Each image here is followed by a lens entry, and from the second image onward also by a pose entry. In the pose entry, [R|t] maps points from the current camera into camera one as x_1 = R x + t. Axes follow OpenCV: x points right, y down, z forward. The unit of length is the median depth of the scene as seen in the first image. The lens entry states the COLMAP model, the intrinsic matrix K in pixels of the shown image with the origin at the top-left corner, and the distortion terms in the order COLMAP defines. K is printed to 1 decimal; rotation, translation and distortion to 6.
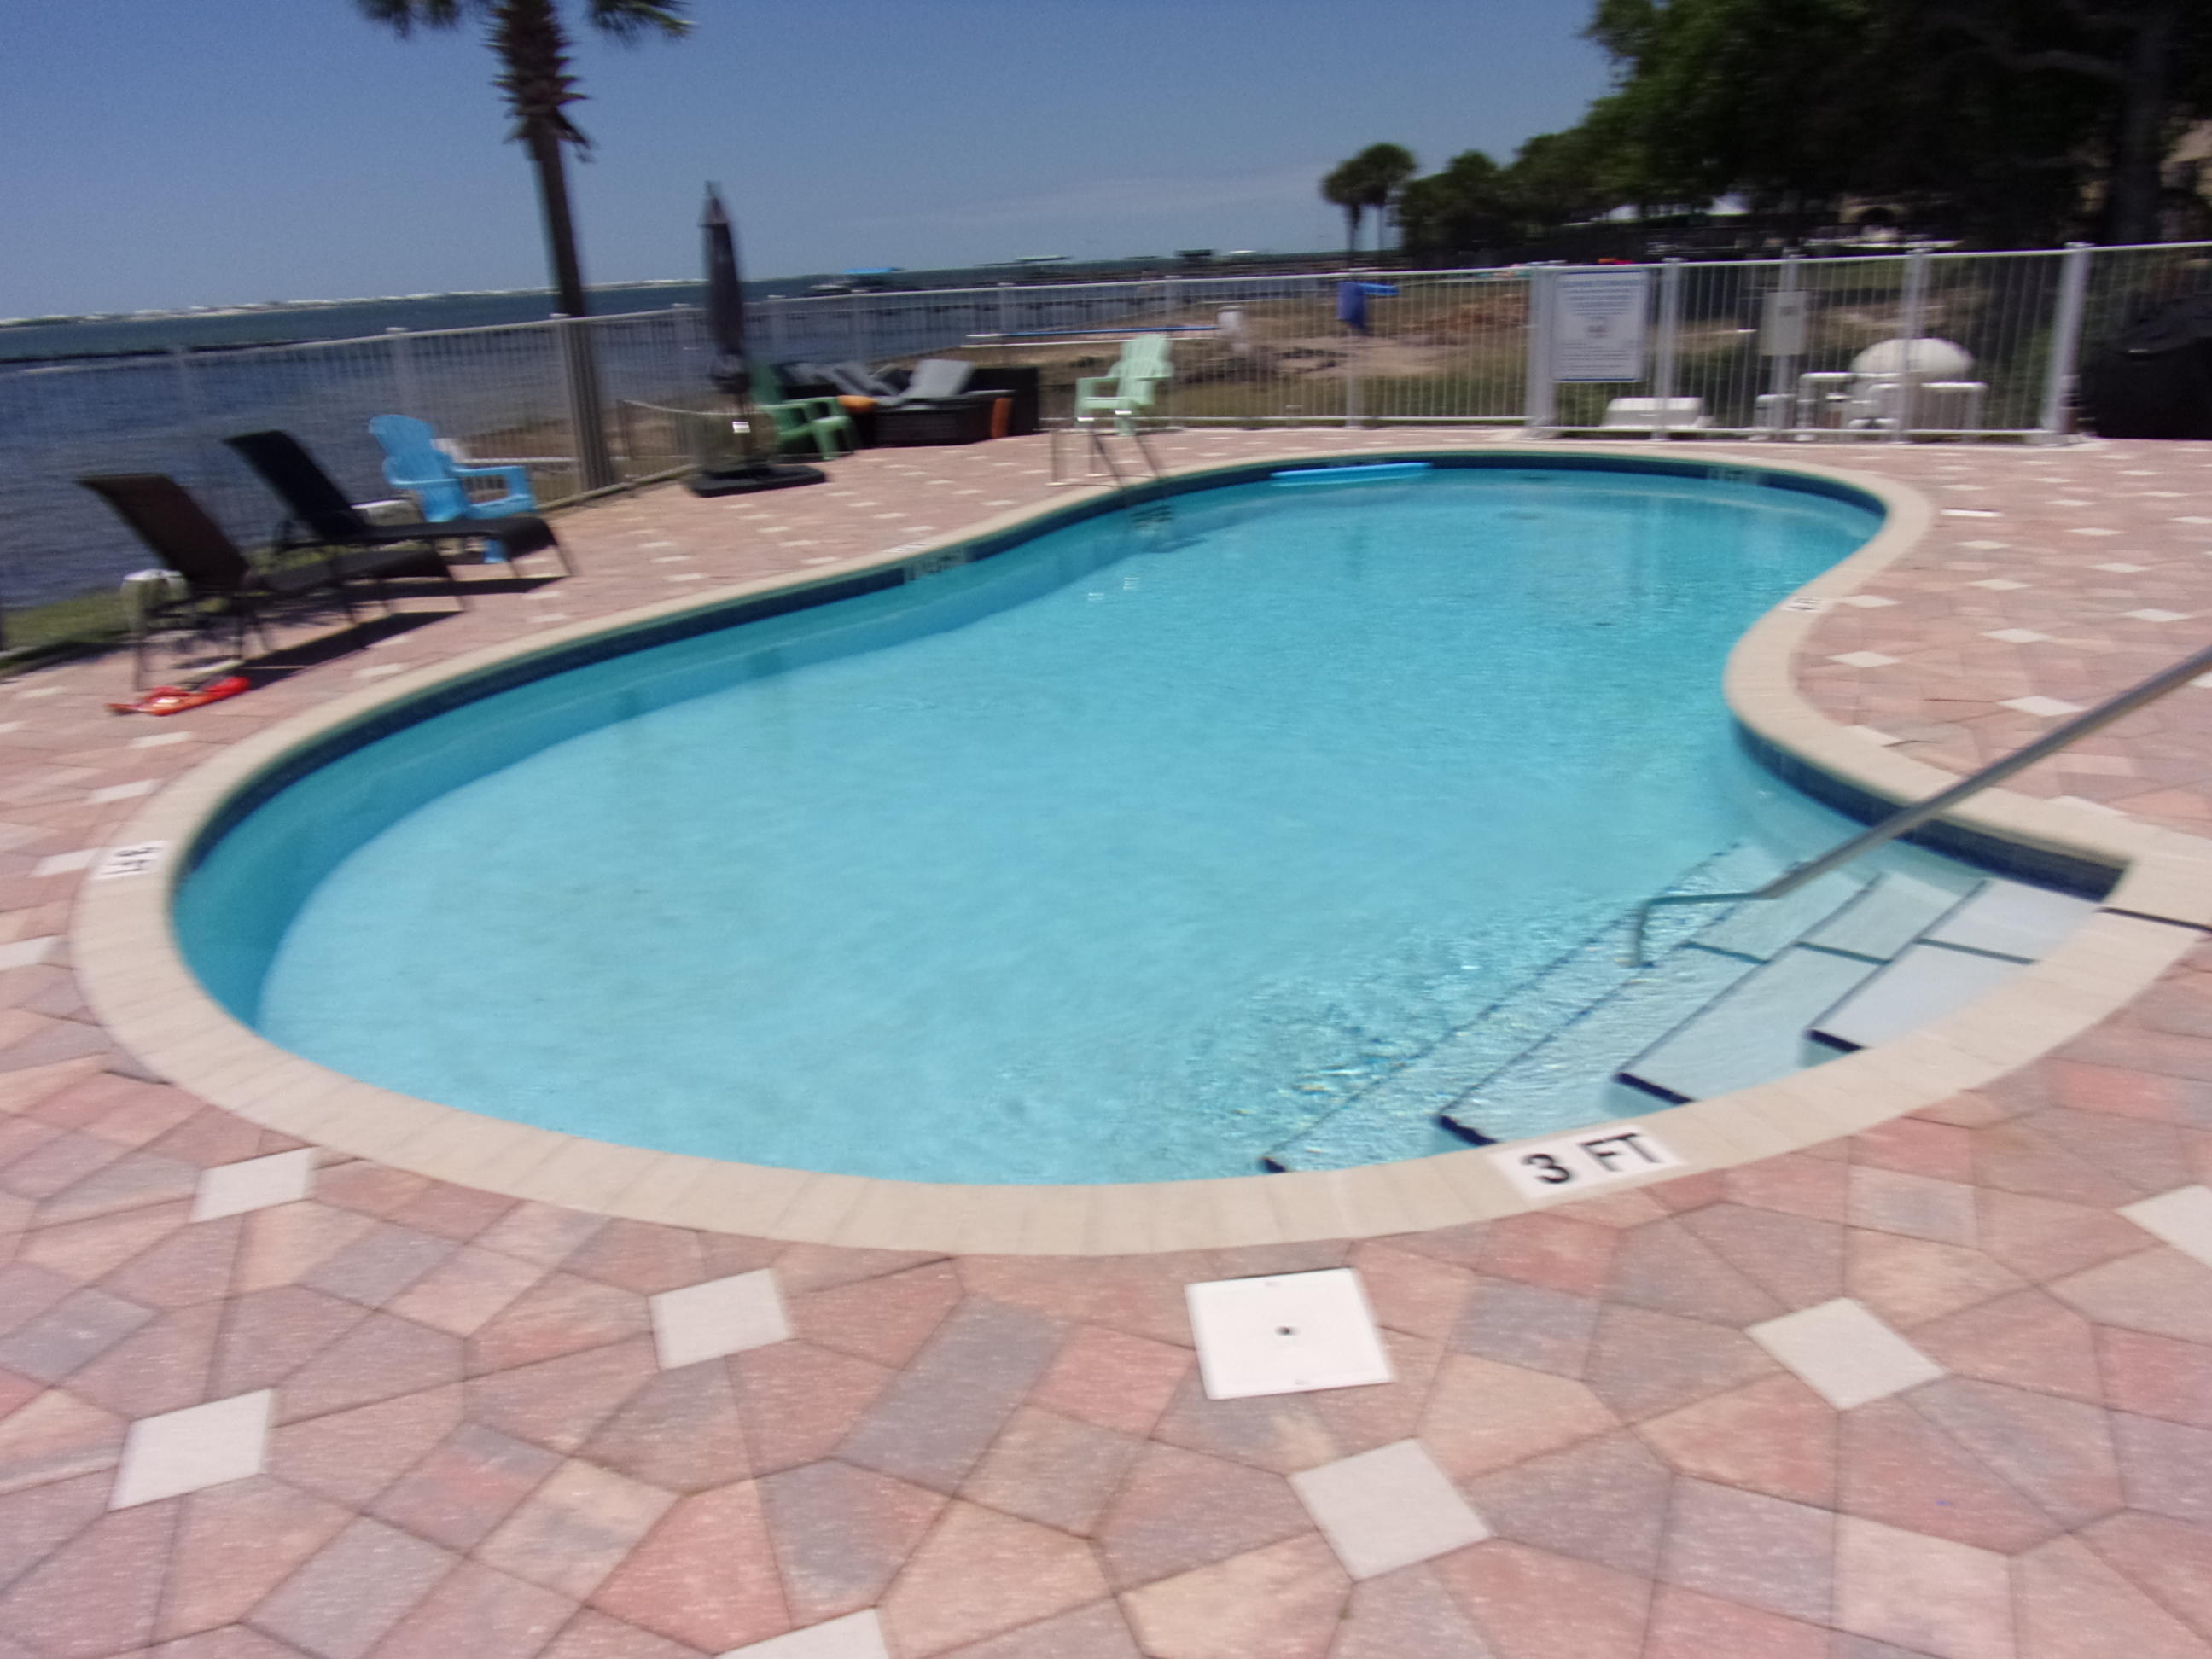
lens RADIAL K [[1625.9, 0, 1099.2], [0, 1625.9, 837.2], [0, 0, 1]] dist [-0.046219, 0.028230]
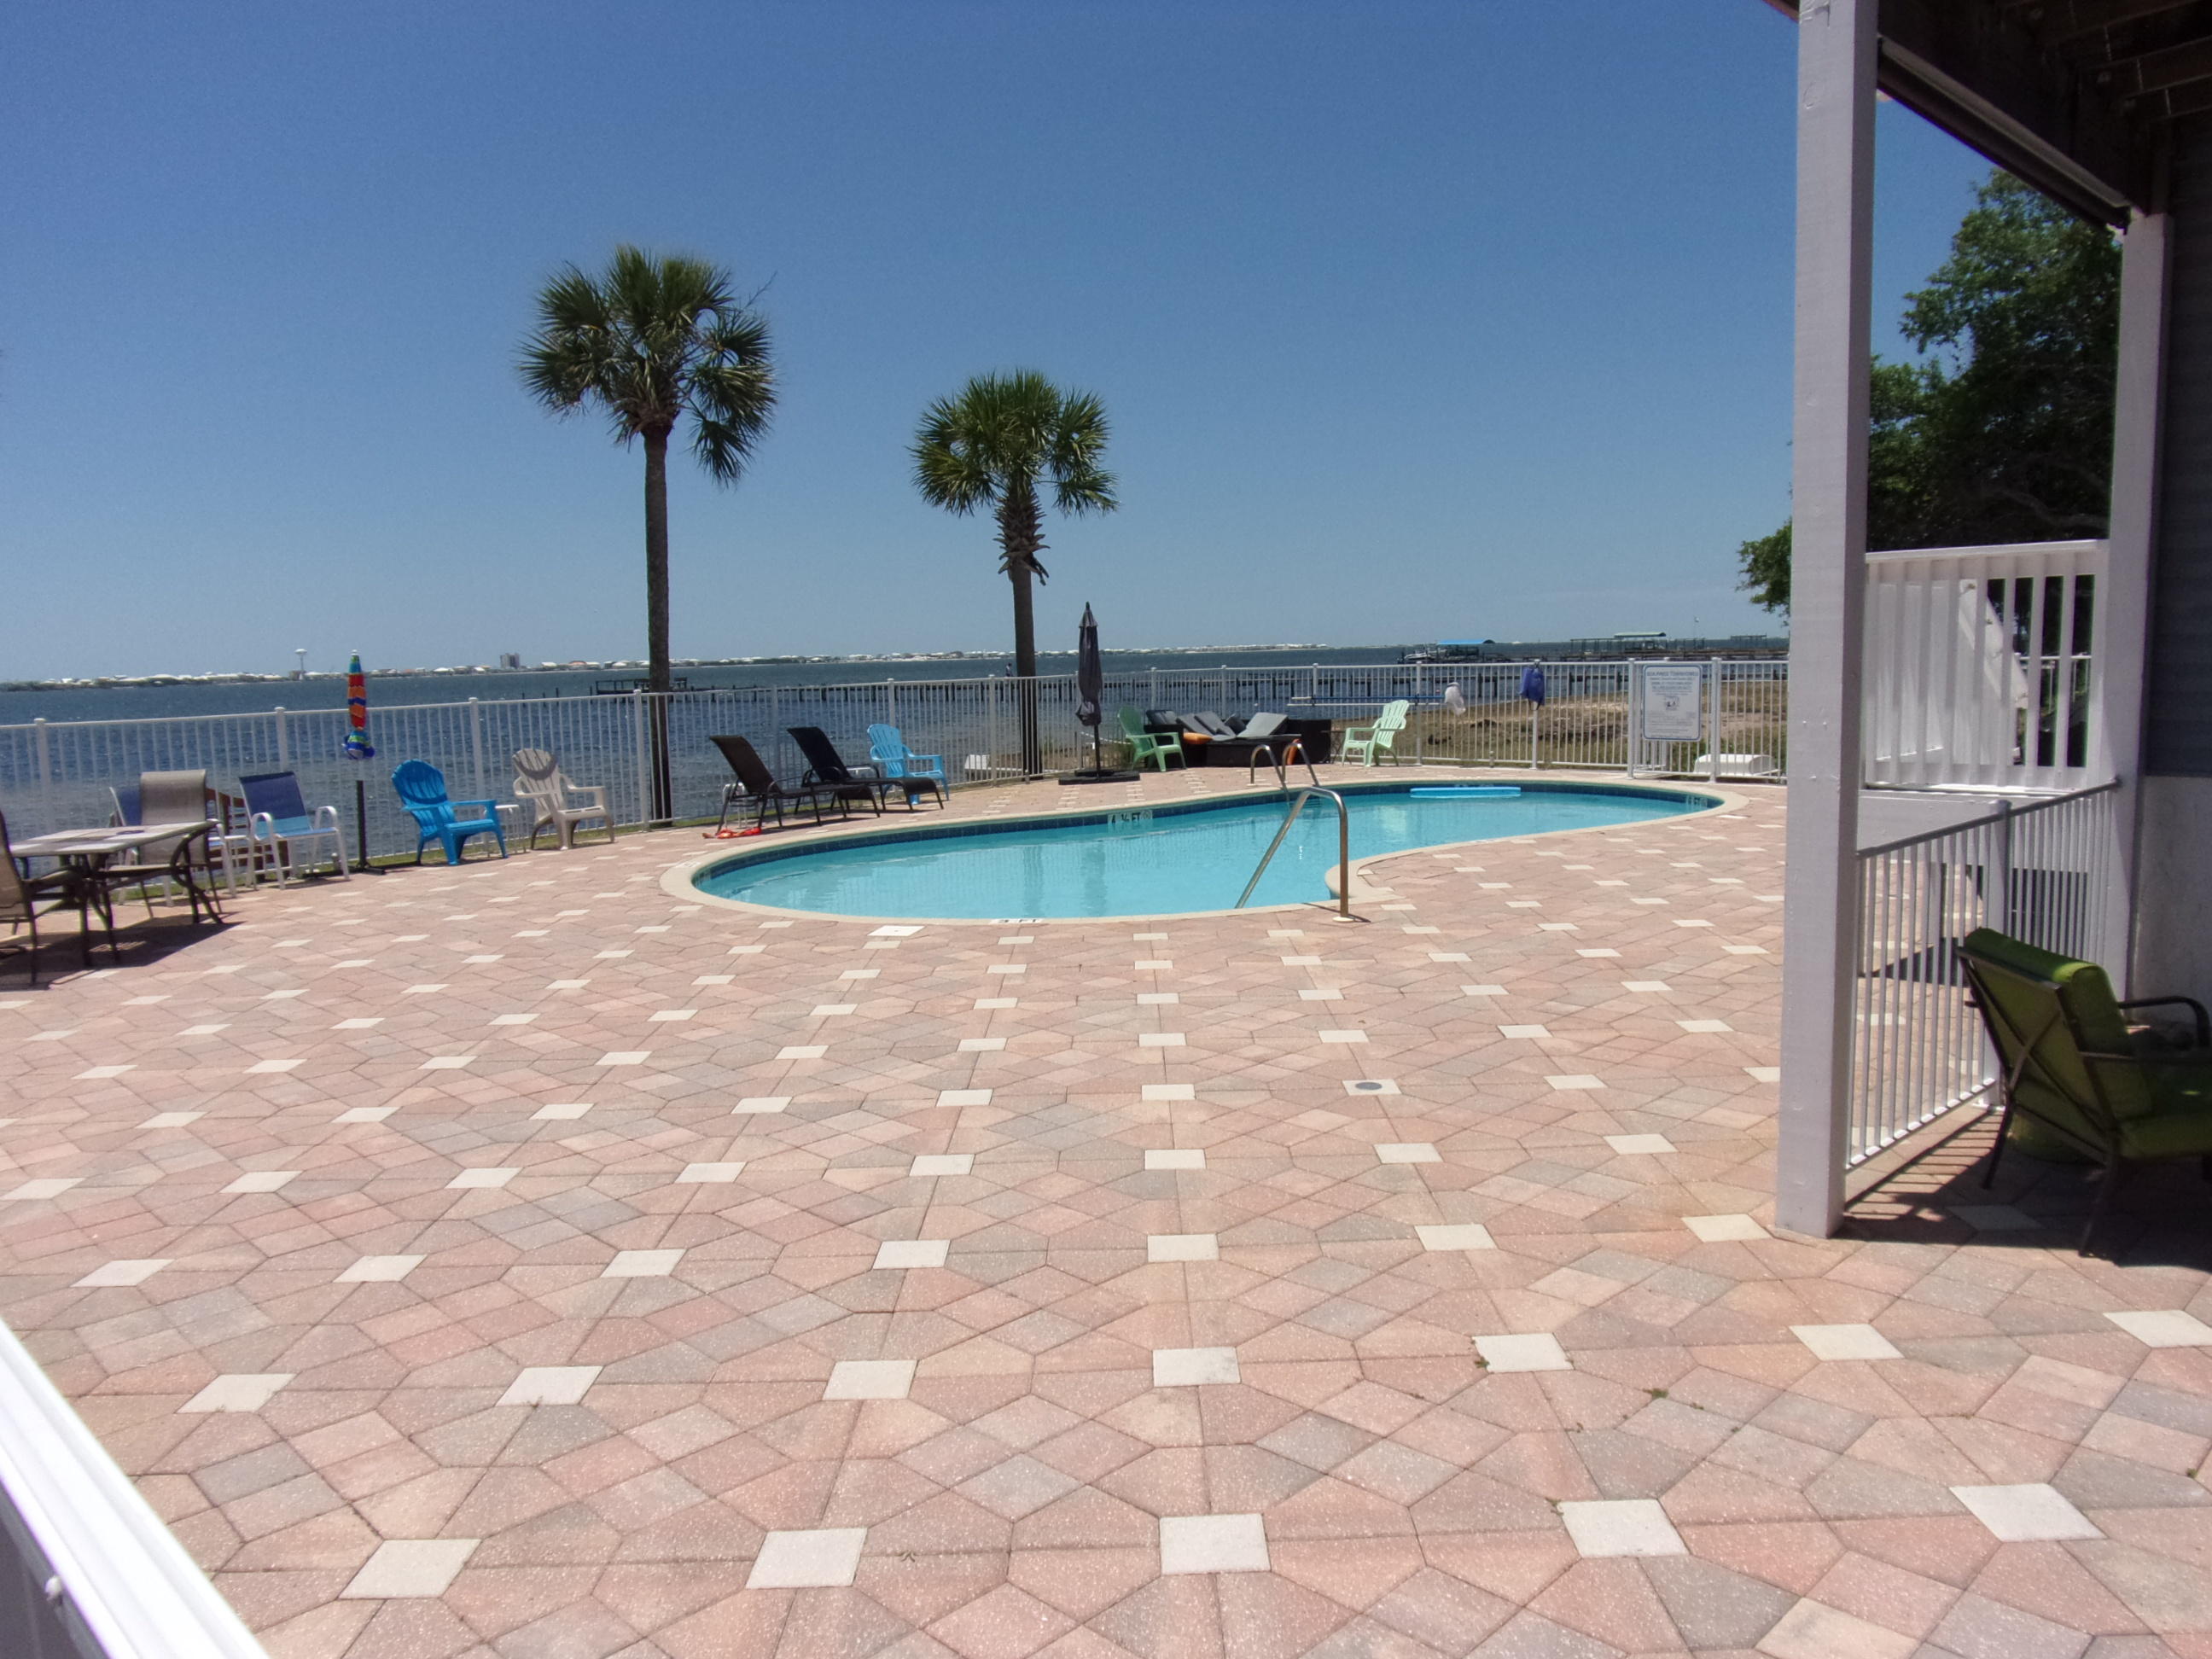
lens RADIAL K [[1625.9, 0, 1106.4], [0, 1625.9, 826.0], [0, 0, 1]] dist [-0.046219, 0.028230]
pose [[0.934868, 0.058446, -0.350151, 0.326271], [-0.134445, 0.971172, -0.196851, 0.127915], [0.328552, 0.231106, 0.915775, -0.416143]]
